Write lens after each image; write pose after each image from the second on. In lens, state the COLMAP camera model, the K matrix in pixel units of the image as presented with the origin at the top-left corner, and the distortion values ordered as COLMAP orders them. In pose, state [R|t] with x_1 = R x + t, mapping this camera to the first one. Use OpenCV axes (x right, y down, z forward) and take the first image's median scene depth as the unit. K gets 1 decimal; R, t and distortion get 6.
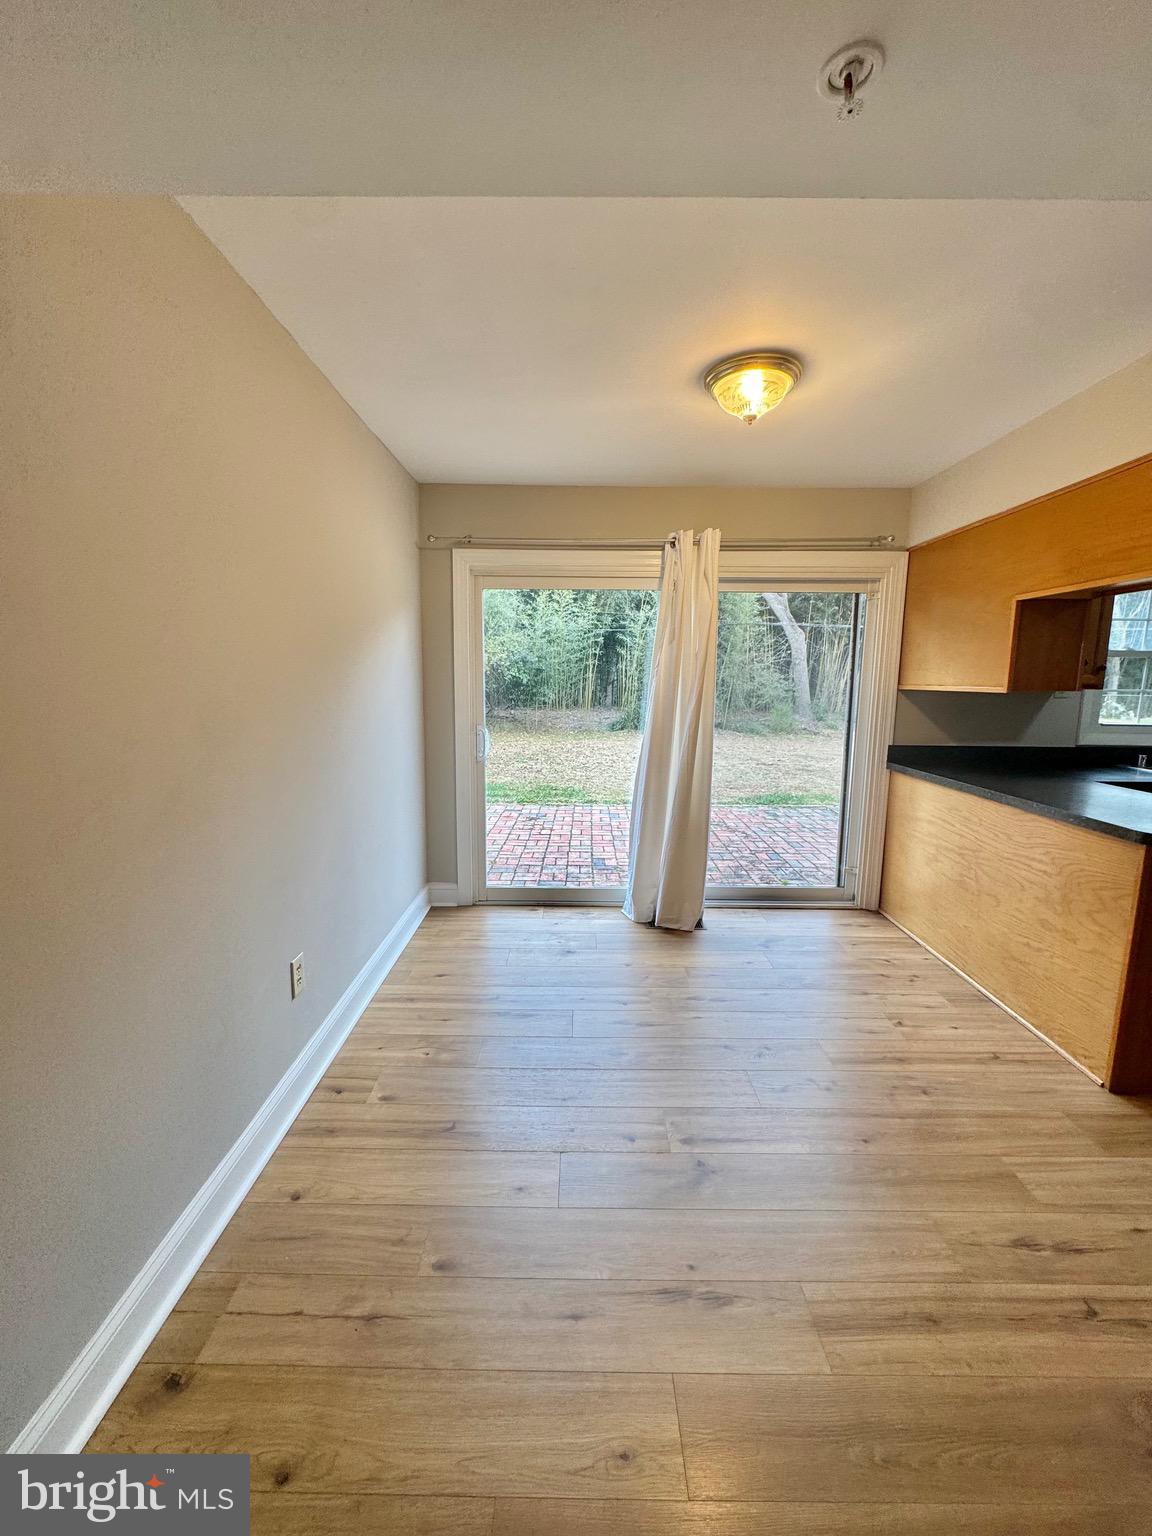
lens RADIAL K [[610.8, 0, 576.7], [0, 610.8, 768.7], [0, 0, 1]] dist [-0.003537, 0.000041]
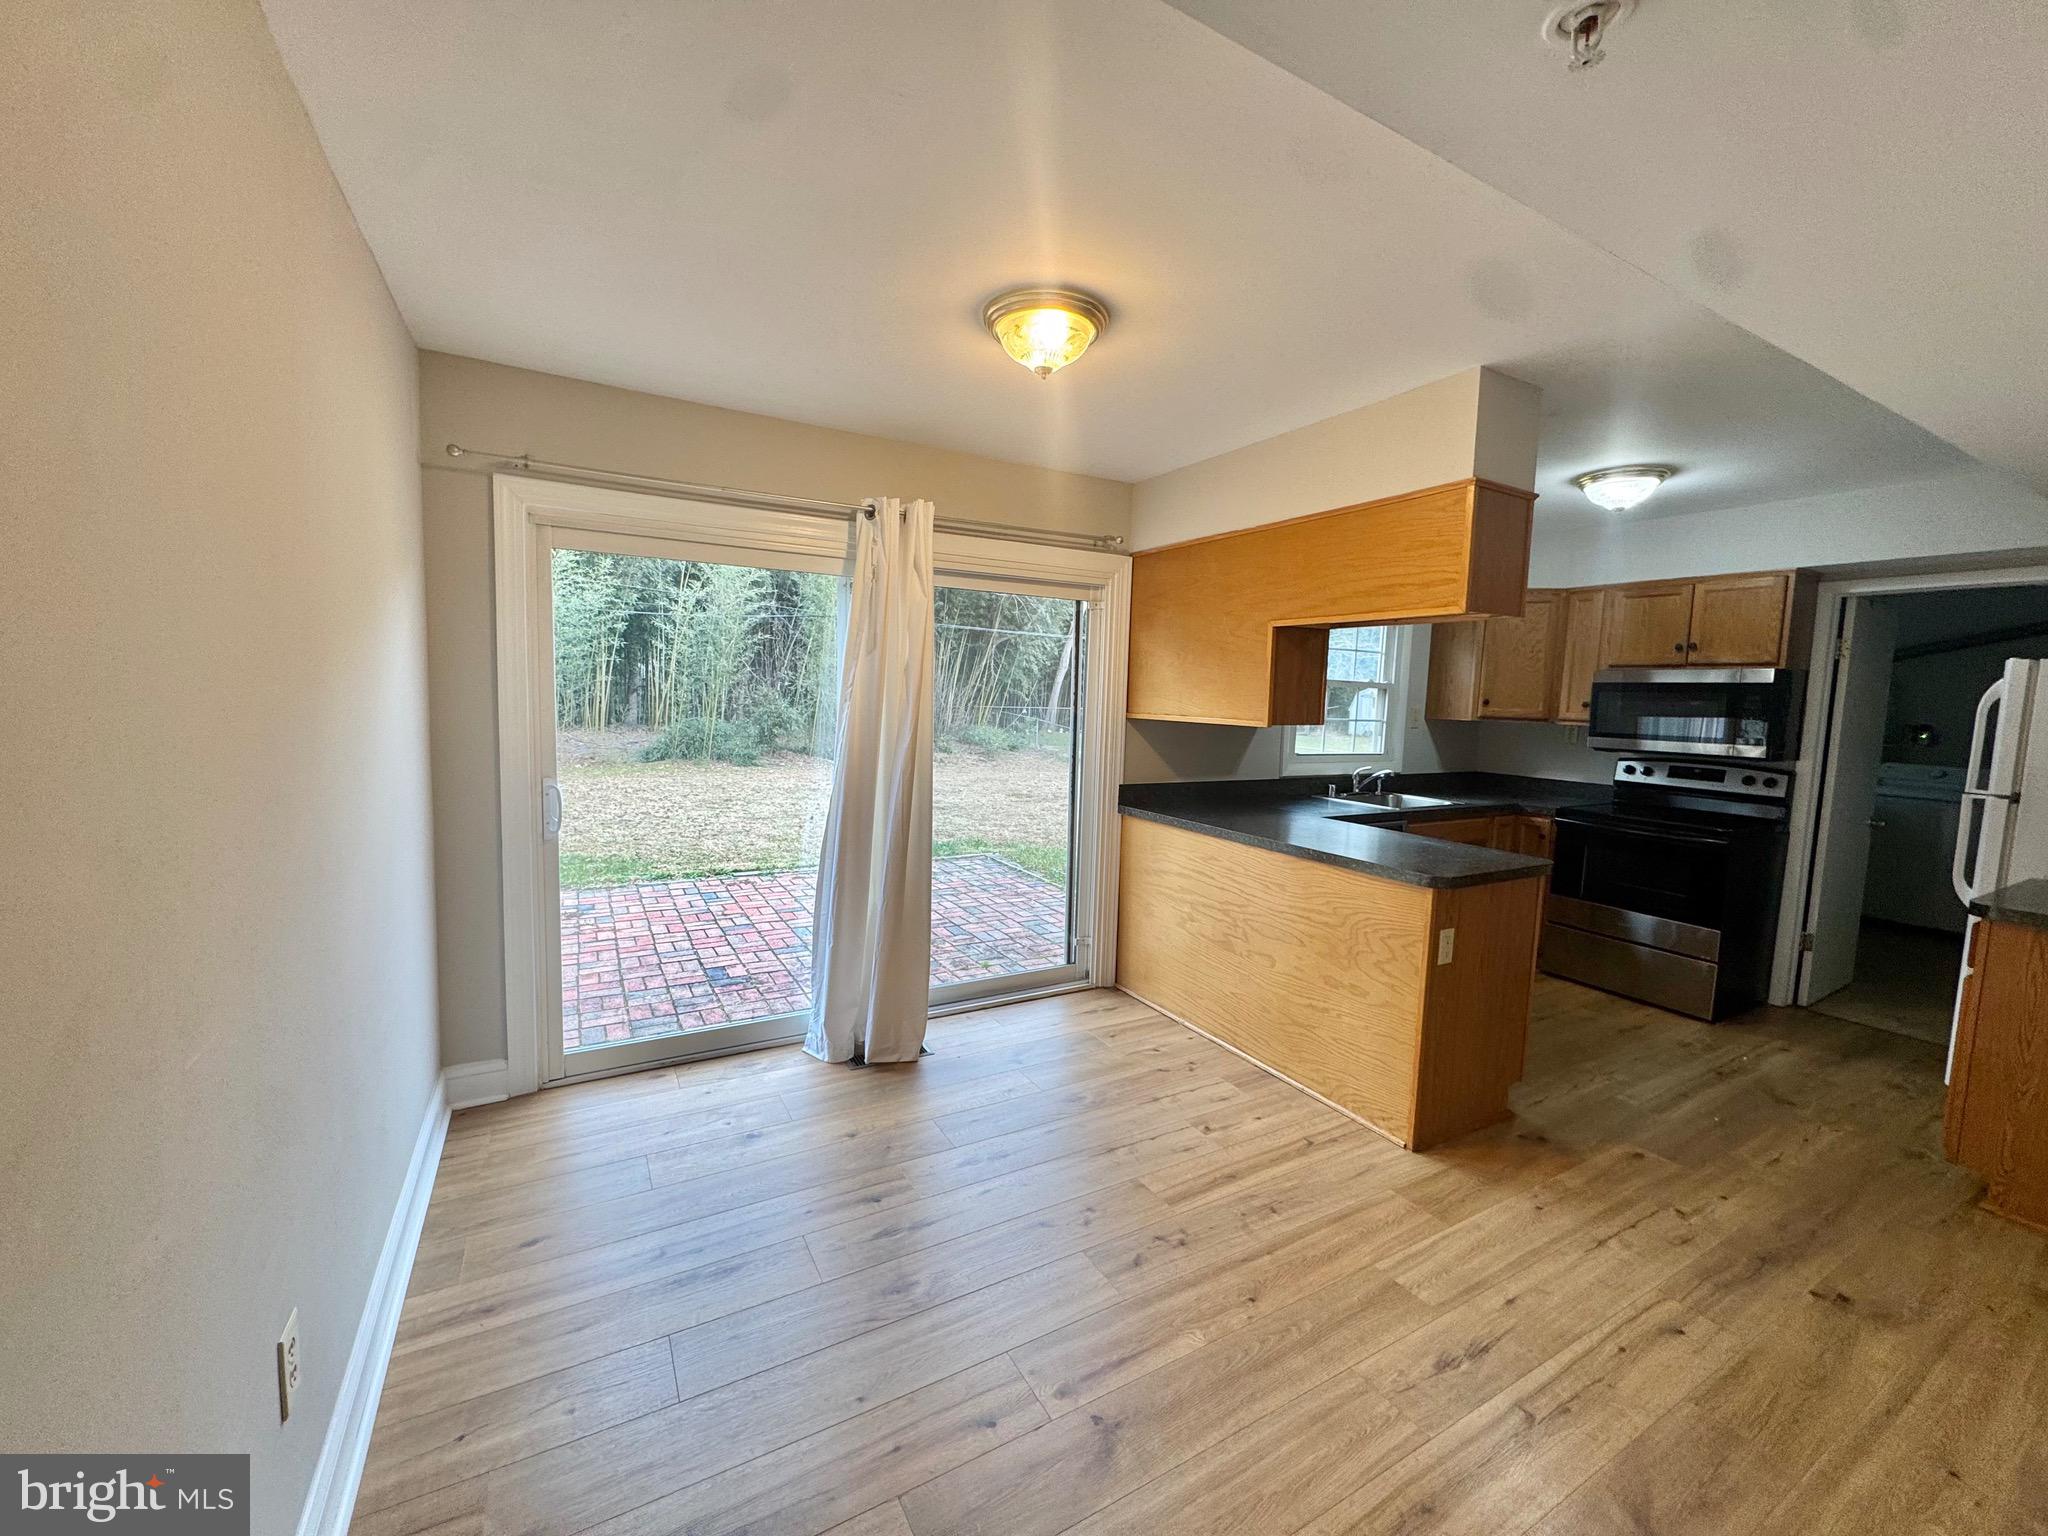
lens RADIAL K [[814.4, 0, 1024.9], [0, 814.4, 769.5], [0, 0, 1]] dist [-0.003537, 0.000041]
pose [[0.867449, -0.030495, 0.496590, -0.156543], [0.051869, 0.998224, -0.029306, -0.034544], [-0.494814, 0.051180, 0.867490, 0.103884]]
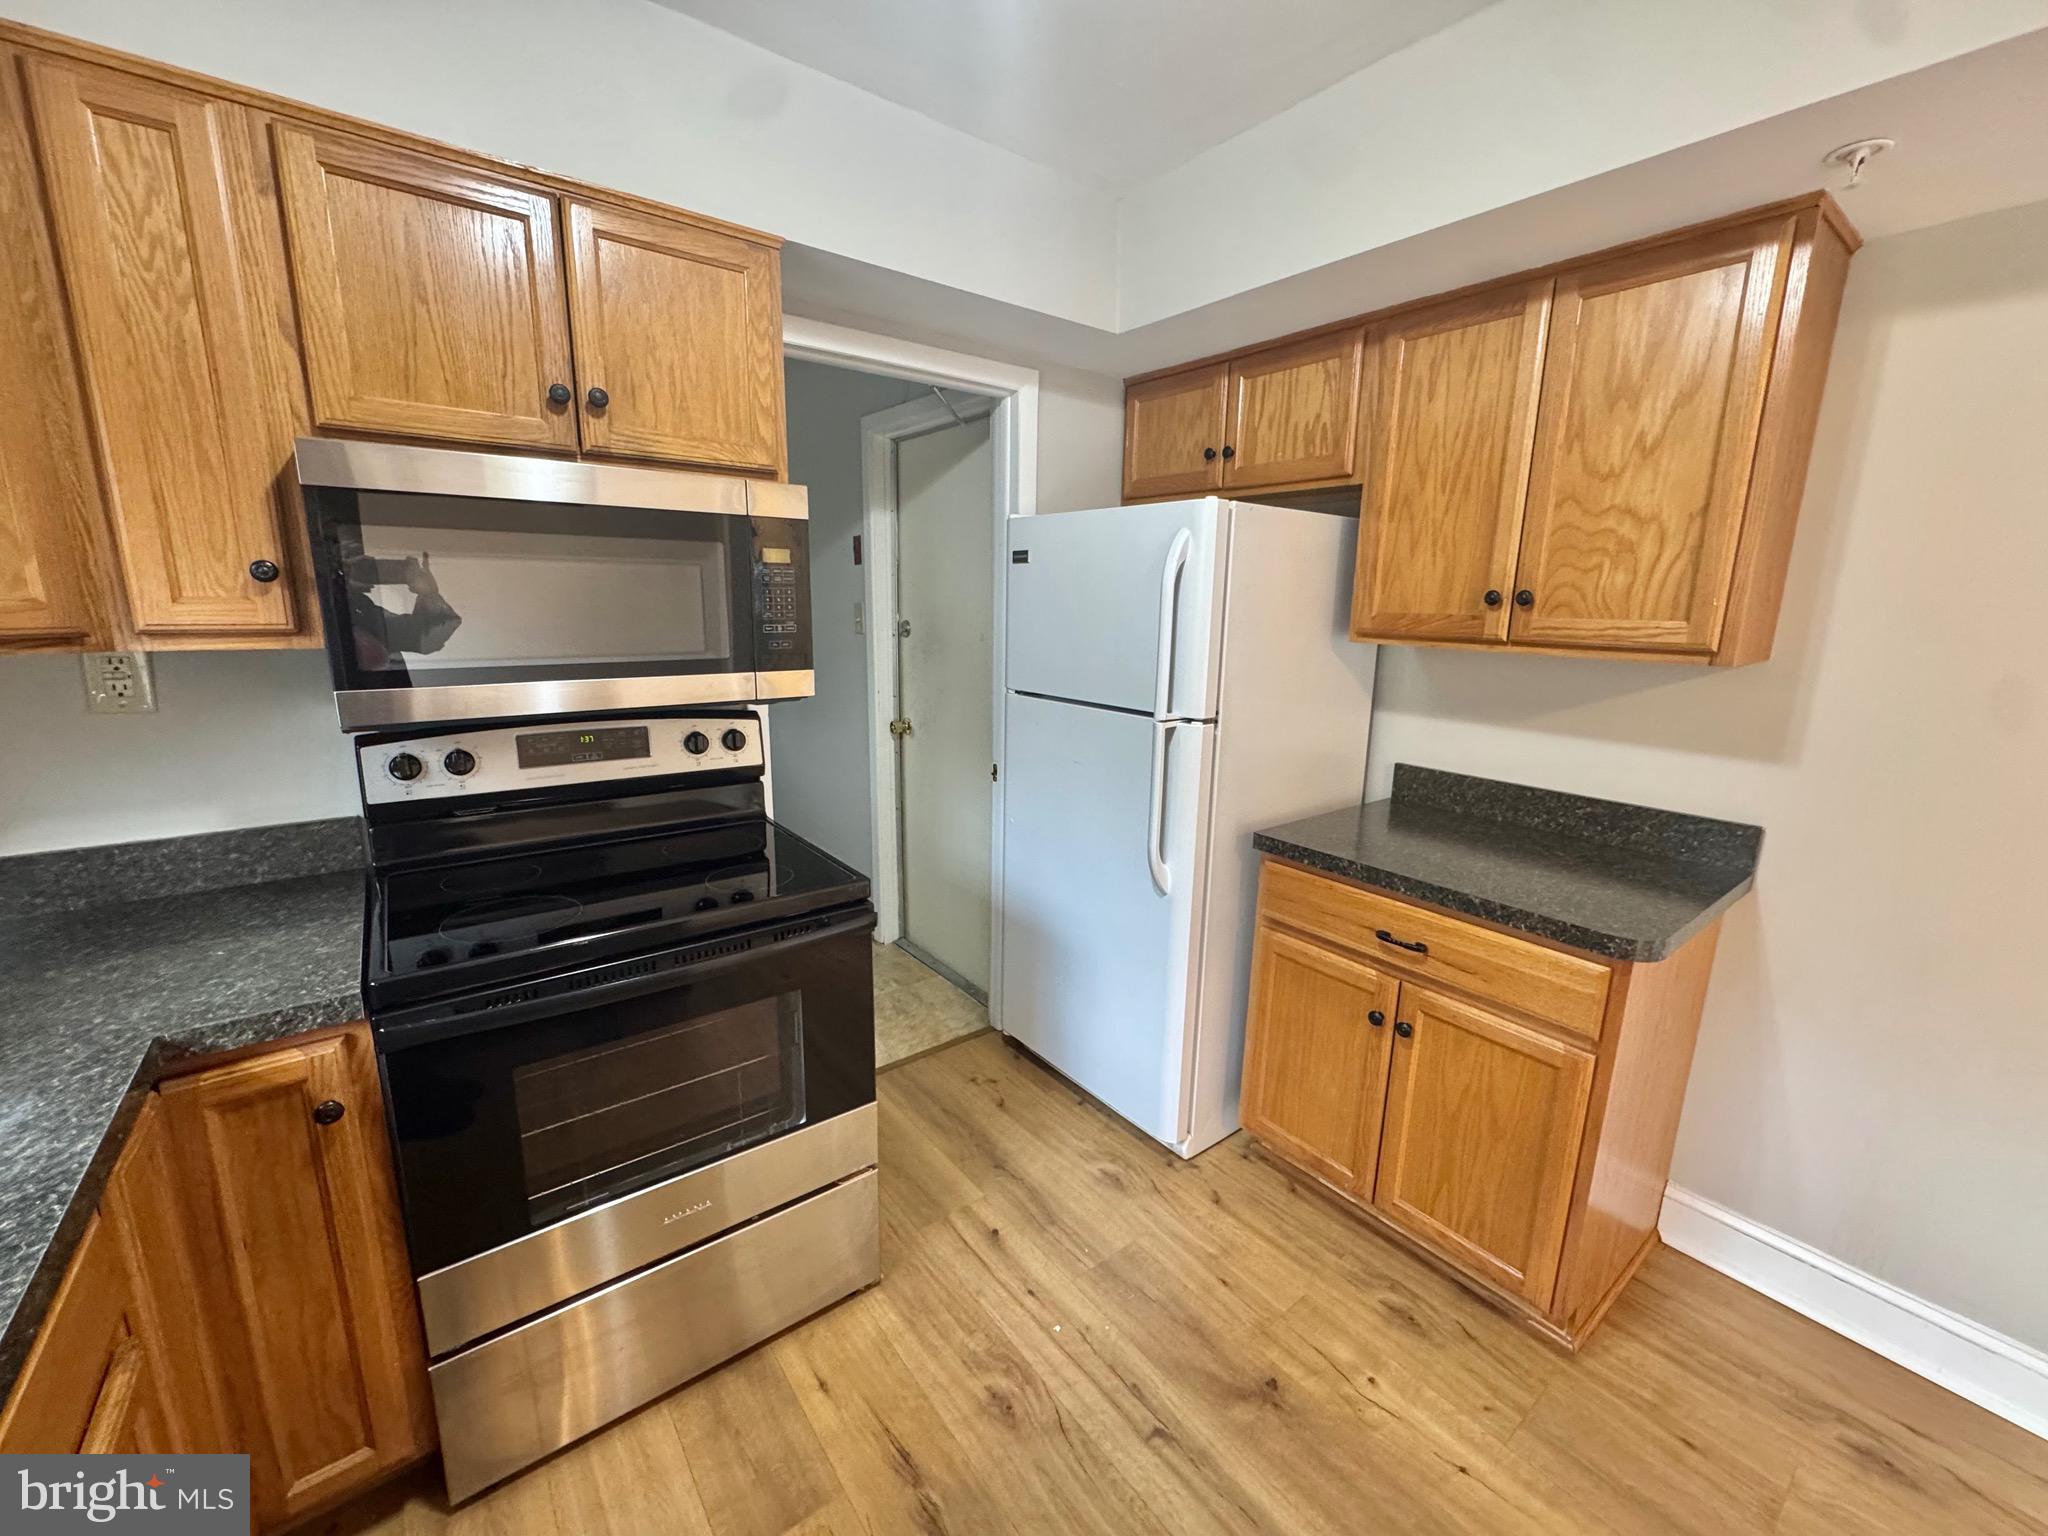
lens RADIAL K [[814.4, 0, 1023.6], [0, 814.4, 769.2], [0, 0, 1]] dist [-0.003537, 0.000041]
pose [[-0.612809, -0.182657, 0.768831, 0.802722], [0.094161, 0.949110, 0.300540, -0.123989], [-0.784601, 0.256568, -0.564424, 0.752875]]
